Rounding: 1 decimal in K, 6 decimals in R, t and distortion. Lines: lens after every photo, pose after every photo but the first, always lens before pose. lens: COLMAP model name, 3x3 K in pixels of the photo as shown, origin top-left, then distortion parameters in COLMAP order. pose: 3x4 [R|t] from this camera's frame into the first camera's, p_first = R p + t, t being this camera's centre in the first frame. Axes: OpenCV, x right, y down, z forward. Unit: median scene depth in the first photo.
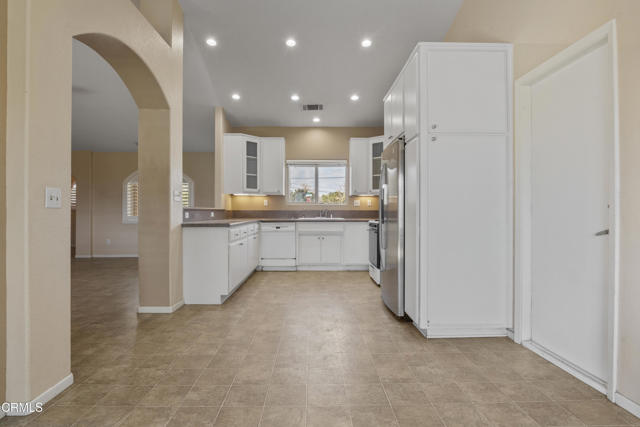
lens RADIAL K [[341.7, 0, 322.8], [0, 341.7, 216.2], [0, 0, 1]] dist [-0.023468, 0.001114]
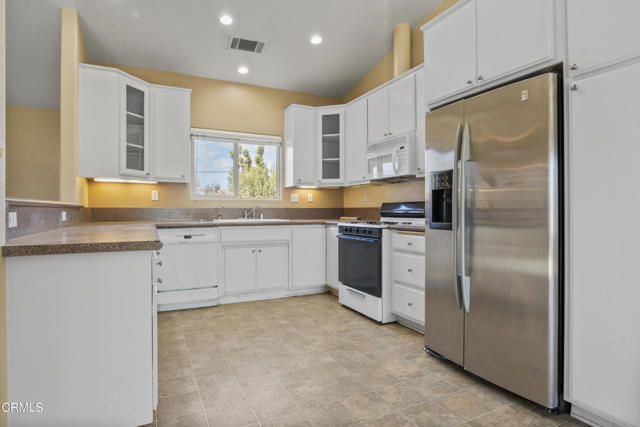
lens RADIAL K [[351.6, 0, 318.5], [0, 351.6, 208.0], [0, 0, 1]] dist [-0.002796, -0.000733]
pose [[0.911738, -0.000115, 0.410773, -0.171274], [0.008203, 0.999806, -0.017927, -0.003985], [-0.410691, 0.019714, 0.911562, 0.342637]]
